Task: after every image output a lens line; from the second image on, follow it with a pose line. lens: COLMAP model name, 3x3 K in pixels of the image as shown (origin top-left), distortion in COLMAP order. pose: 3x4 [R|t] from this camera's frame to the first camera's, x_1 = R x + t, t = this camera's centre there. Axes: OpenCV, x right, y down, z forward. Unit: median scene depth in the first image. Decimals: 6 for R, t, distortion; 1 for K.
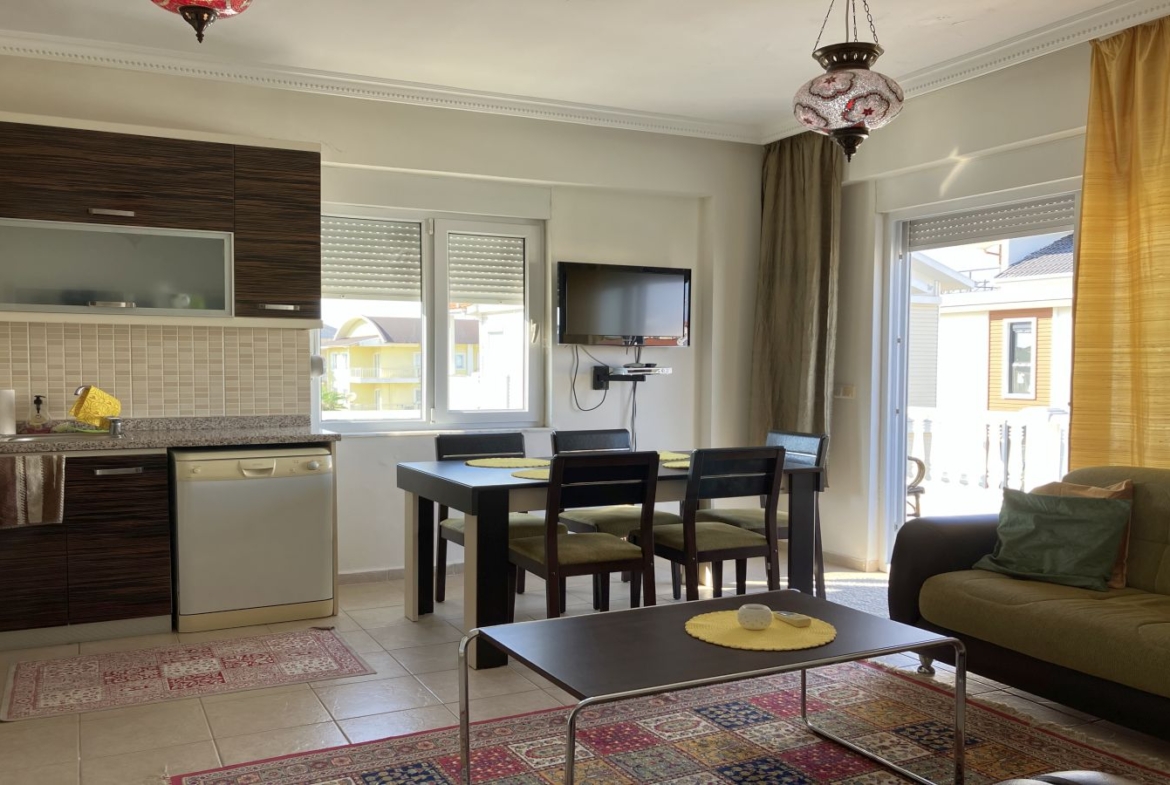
lens RADIAL K [[985.5, 0, 585.0], [0, 985.5, 392.5], [0, 0, 1]] dist [0.012918, 0.001938]
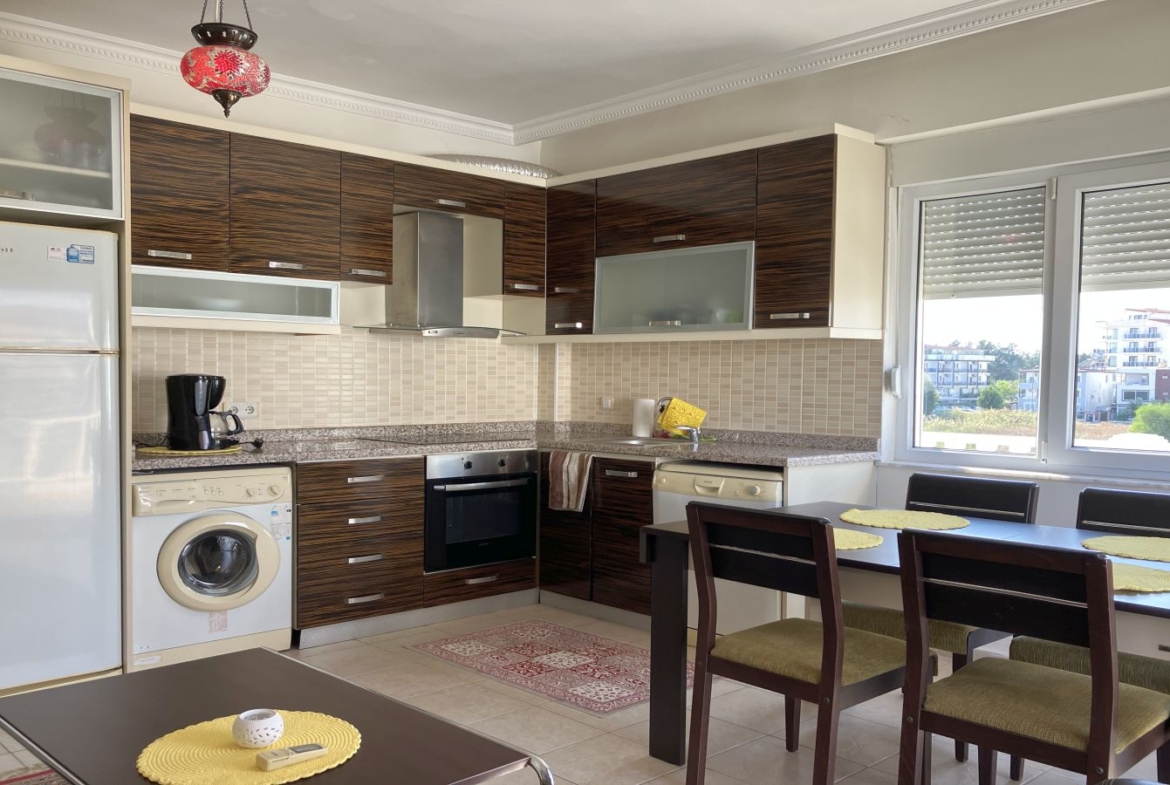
lens RADIAL K [[985.5, 0, 585.0], [0, 985.5, 392.5], [0, 0, 1]] dist [0.012918, 0.001938]
pose [[0.327239, 0.015919, -0.944808, 0.495863], [-0.035647, 0.999354, 0.004492, -0.013205], [0.944269, 0.032210, 0.327595, 0.534306]]
